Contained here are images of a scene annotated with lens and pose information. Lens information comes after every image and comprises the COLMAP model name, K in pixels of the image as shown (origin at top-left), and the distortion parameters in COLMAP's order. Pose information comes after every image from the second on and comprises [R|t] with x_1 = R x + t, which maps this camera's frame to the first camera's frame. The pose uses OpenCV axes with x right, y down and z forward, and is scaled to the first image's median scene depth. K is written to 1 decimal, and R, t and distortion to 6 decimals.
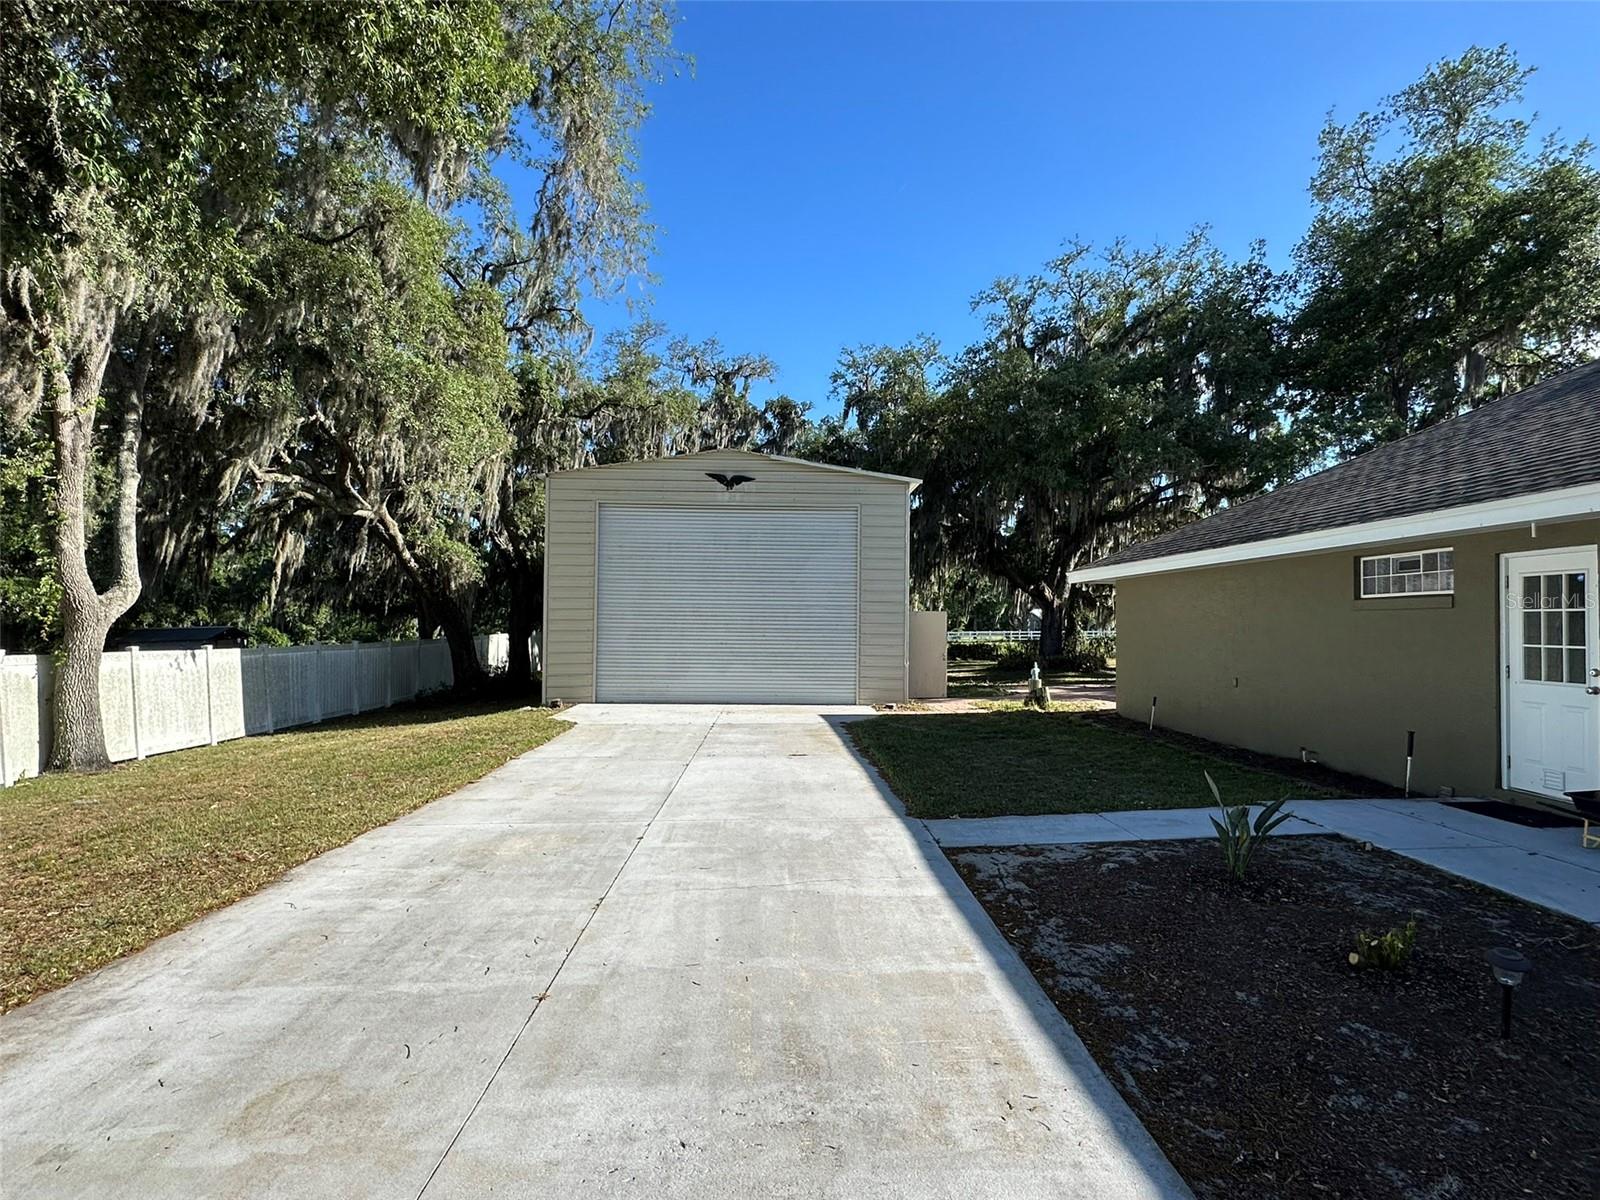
lens RADIAL K [[808.4, 0, 799.9], [0, 808.4, 608.5], [0, 0, 1]] dist [0.000848, -0.000082]
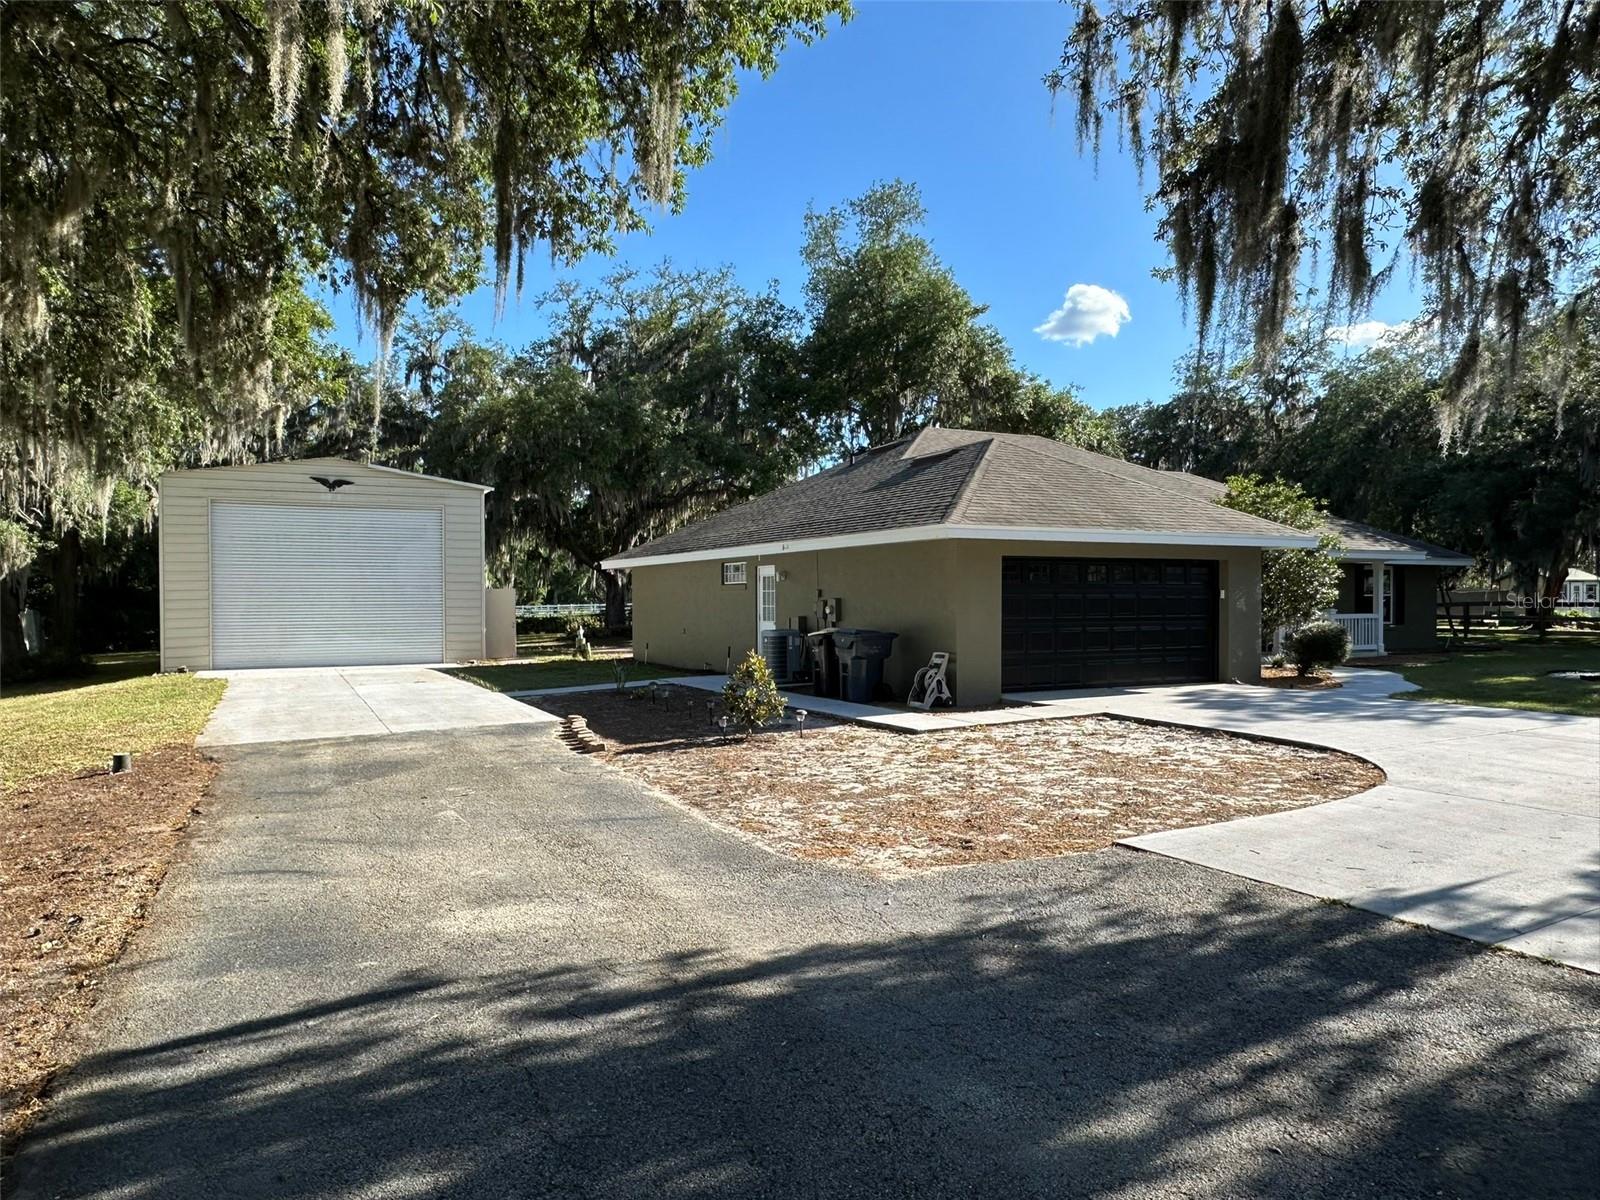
lens RADIAL K [[1057.1, 0, 794.5], [0, 1057.1, 615.4], [0, 0, 1]] dist [-0.002132, -0.000306]
pose [[0.908538, -0.019528, 0.417345, -0.079919], [0.003752, 0.999248, 0.038589, -0.012071], [-0.417785, -0.033493, 0.907928, -0.490356]]
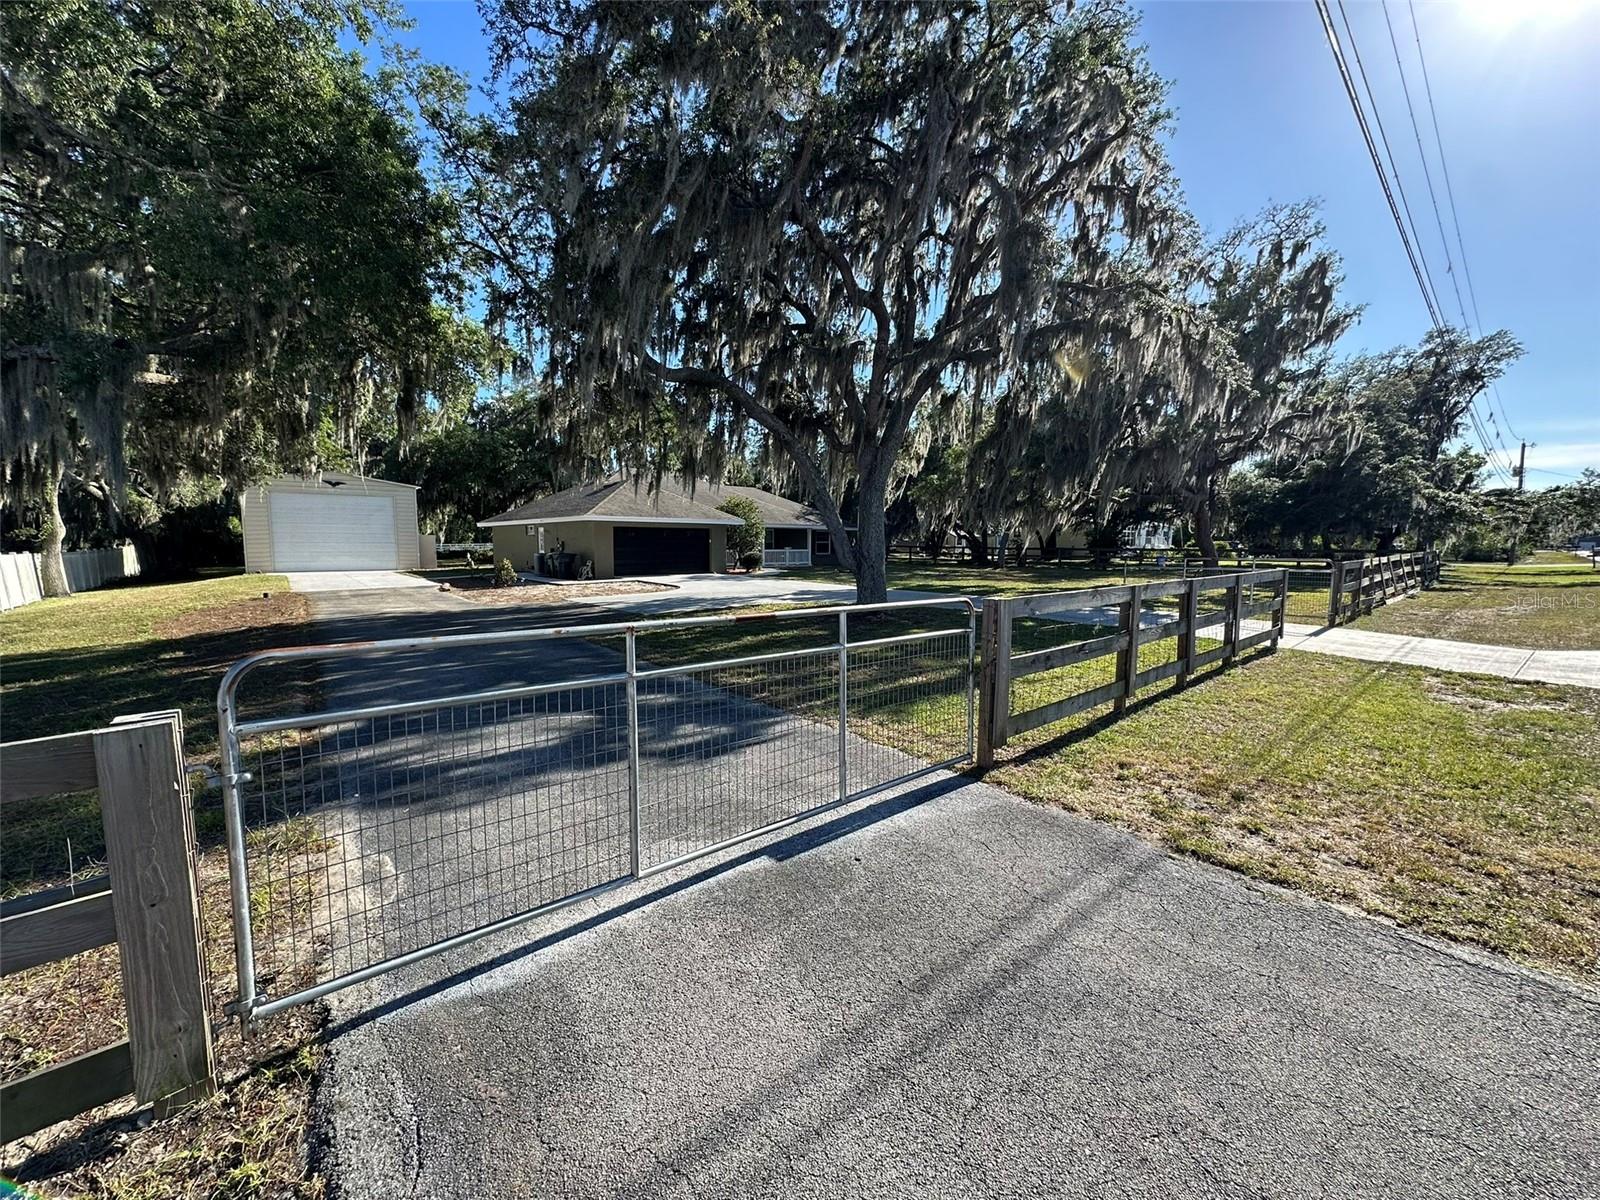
lens RADIAL K [[634.1, 0, 800.8], [0, 634.1, 608.5], [0, 0, 1]] dist [-0.001473, -0.000117]
pose [[0.789156, -0.068516, 0.610359, -0.112021], [-0.010581, 0.992094, 0.125047, -0.022263], [-0.614101, -0.105140, 0.782193, -0.988741]]
